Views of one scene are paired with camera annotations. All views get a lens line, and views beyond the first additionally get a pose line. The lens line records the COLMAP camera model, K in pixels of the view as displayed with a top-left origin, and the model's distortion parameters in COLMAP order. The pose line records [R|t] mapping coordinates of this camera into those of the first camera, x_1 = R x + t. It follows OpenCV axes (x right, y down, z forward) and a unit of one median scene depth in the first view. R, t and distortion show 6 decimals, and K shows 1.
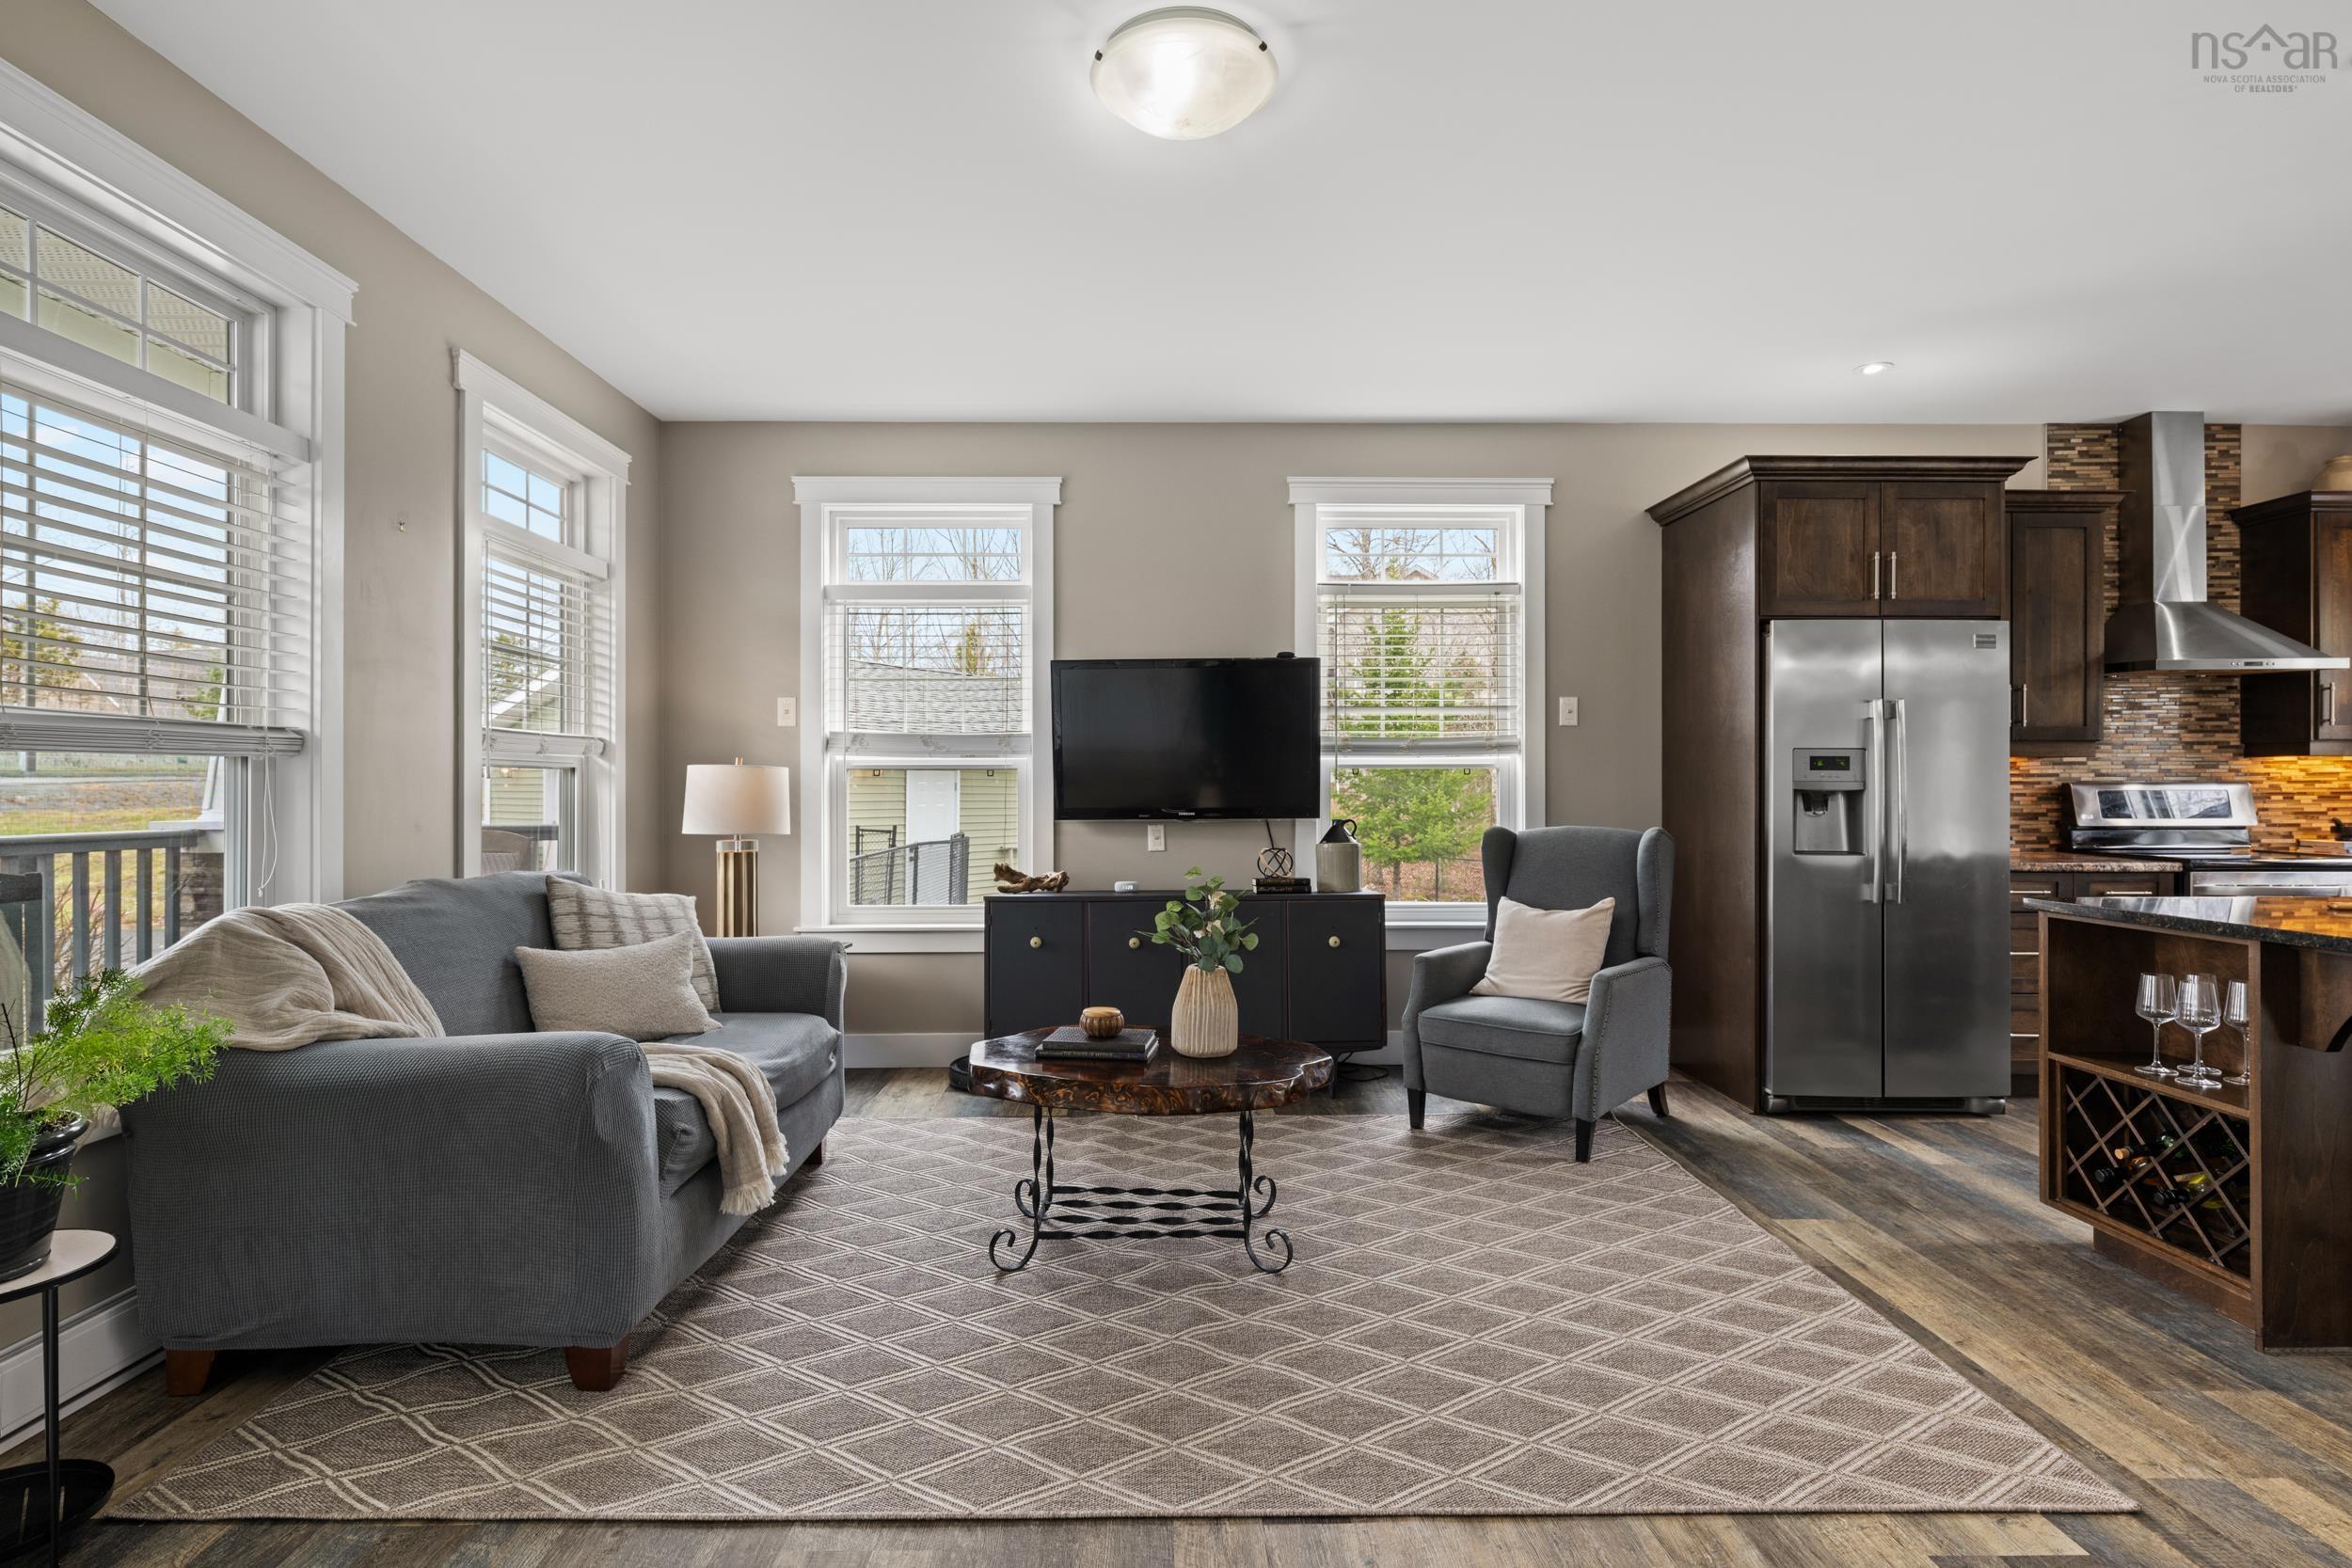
lens RADIAL K [[1179.7, 0, 1176.0], [0, 1179.7, 784.0], [0, 0, 1]] dist [-0.001039, 0.000460]
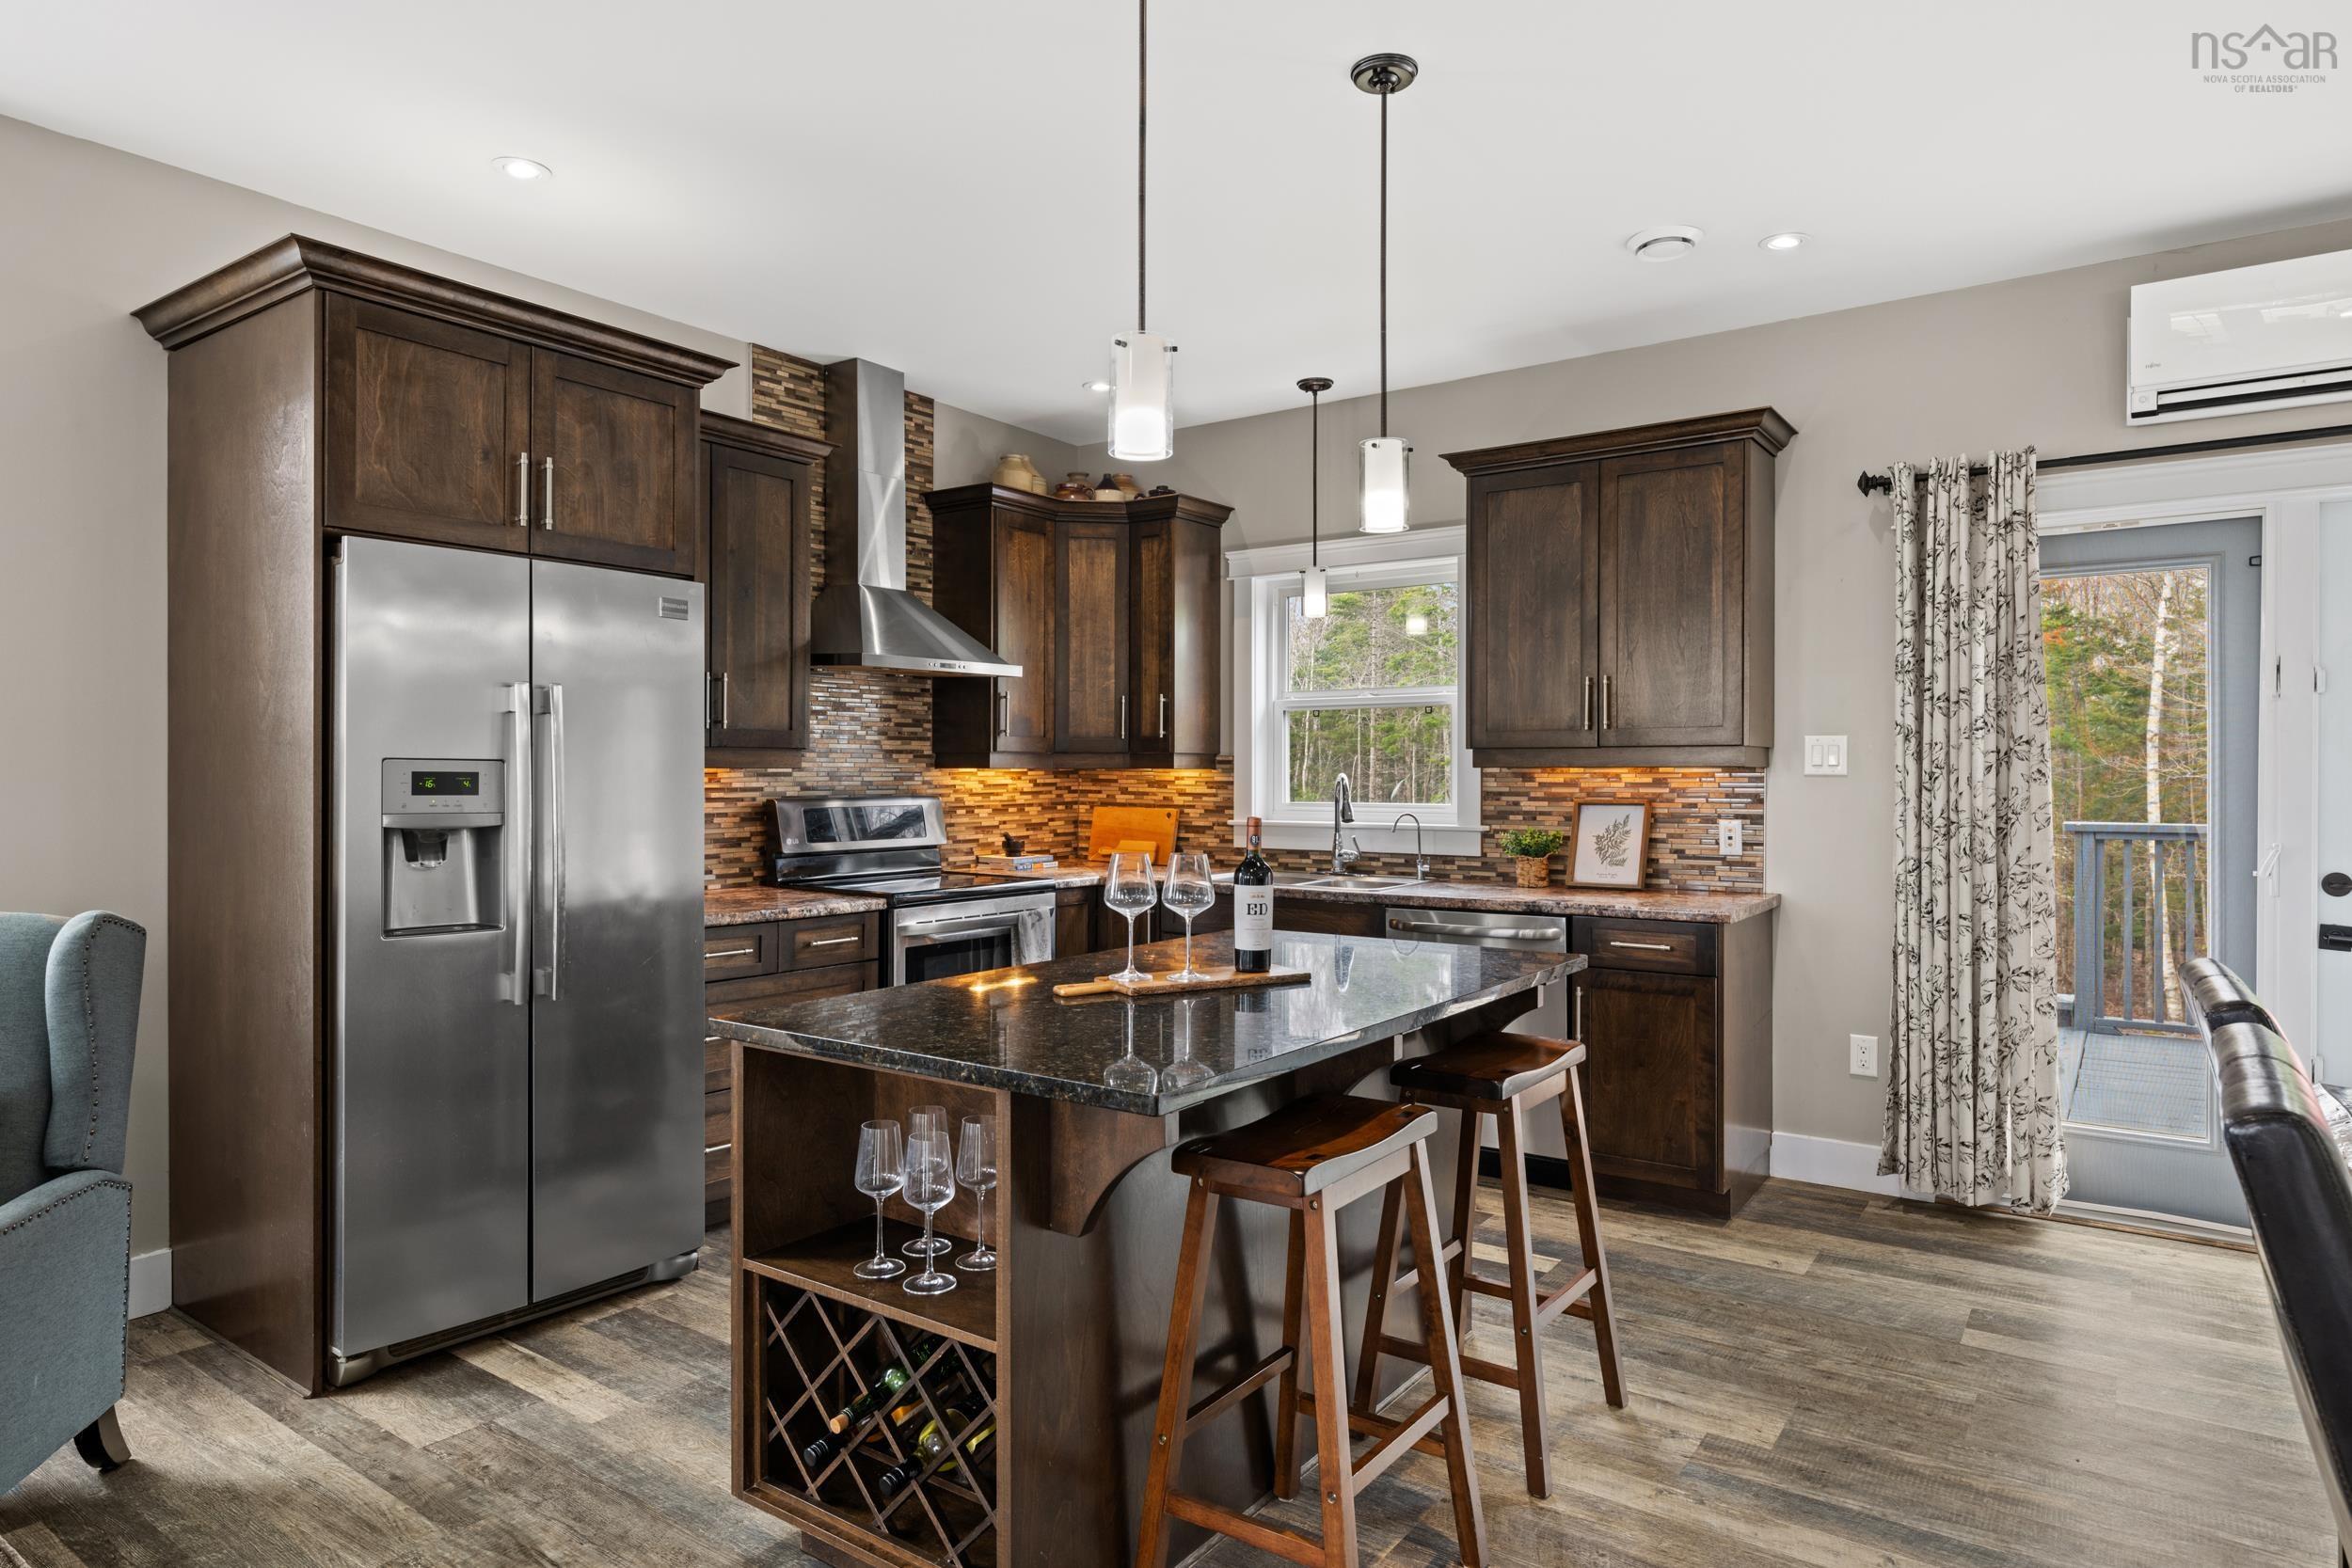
lens RADIAL K [[1358.0, 0, 1186.5], [0, 1358.0, 777.3], [0, 0, 1]] dist [-0.000961, -0.001073]
pose [[0.588408, -0.001367, 0.808563, 0.200599], [-0.004143, 0.999980, 0.004706, -0.024301], [-0.808554, -0.006120, 0.588390, 0.262338]]
